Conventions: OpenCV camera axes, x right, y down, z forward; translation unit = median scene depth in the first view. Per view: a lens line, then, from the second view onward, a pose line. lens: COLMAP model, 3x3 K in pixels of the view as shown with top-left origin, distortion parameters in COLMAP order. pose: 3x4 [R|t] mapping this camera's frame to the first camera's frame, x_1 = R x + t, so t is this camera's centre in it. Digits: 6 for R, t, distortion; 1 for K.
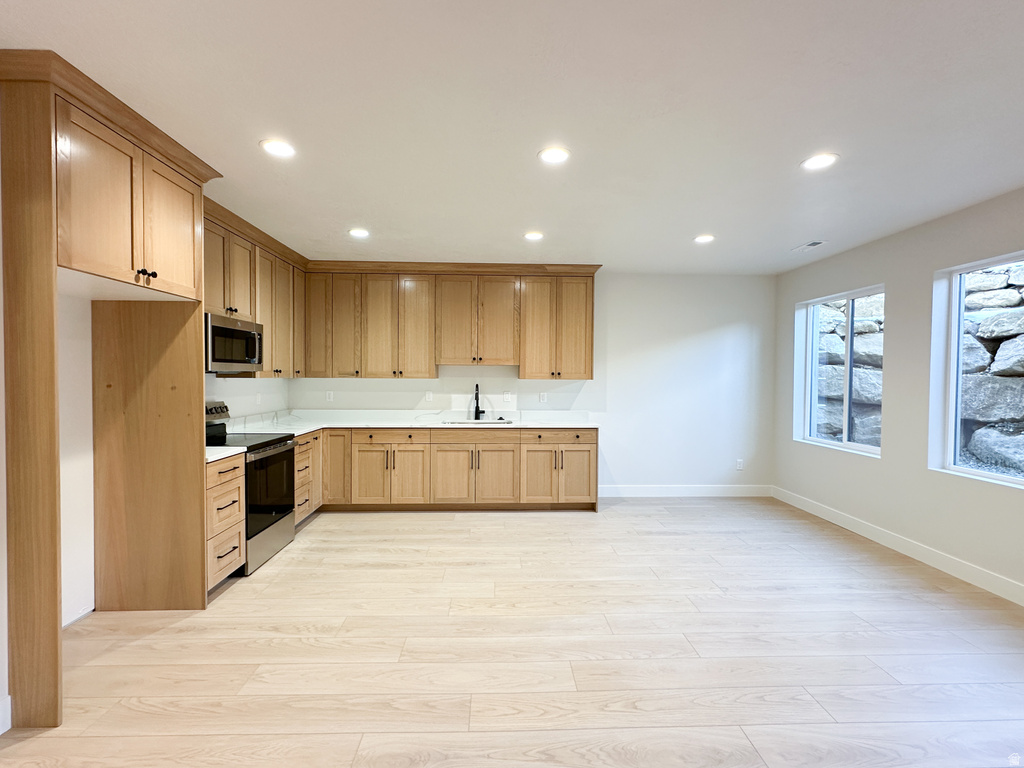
lens RADIAL K [[473.5, 0, 511.8], [0, 473.5, 384.3], [0, 0, 1]] dist [-0.000658, -0.000116]
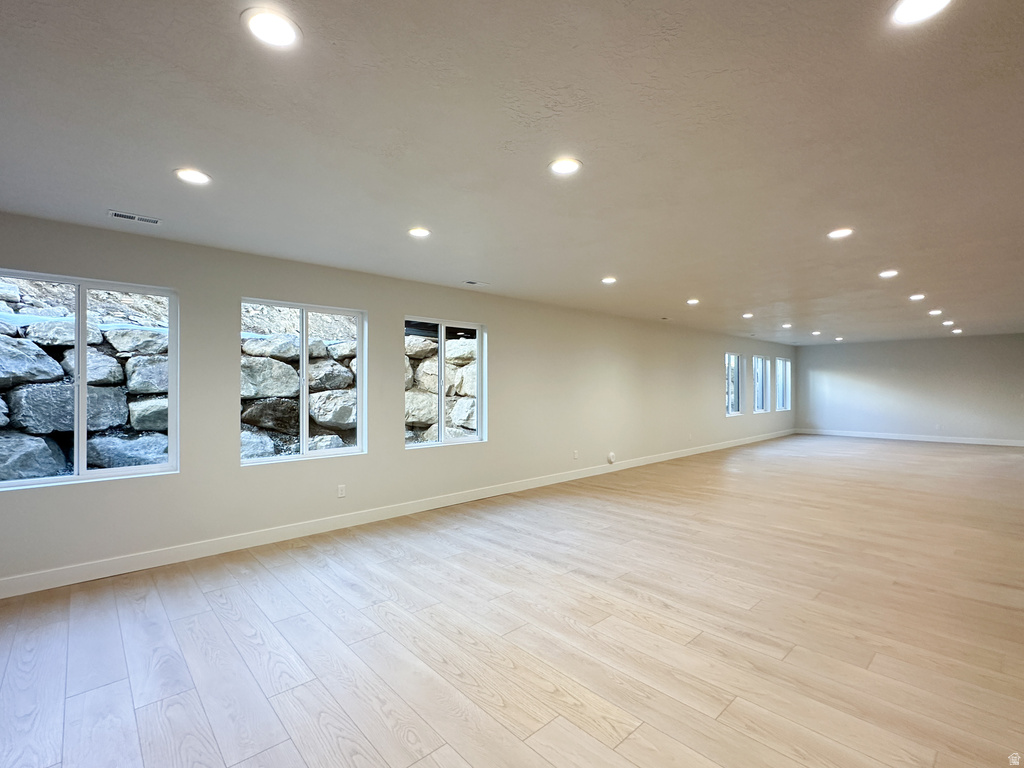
lens RADIAL K [[473.5, 0, 512.8], [0, 473.5, 384.4], [0, 0, 1]] dist [-0.000658, -0.000116]
pose [[-0.652162, -0.001464, 0.758078, -0.425634], [0.014403, 0.999794, 0.014322, -0.027513], [-0.757943, 0.020258, -0.652006, 1.249306]]
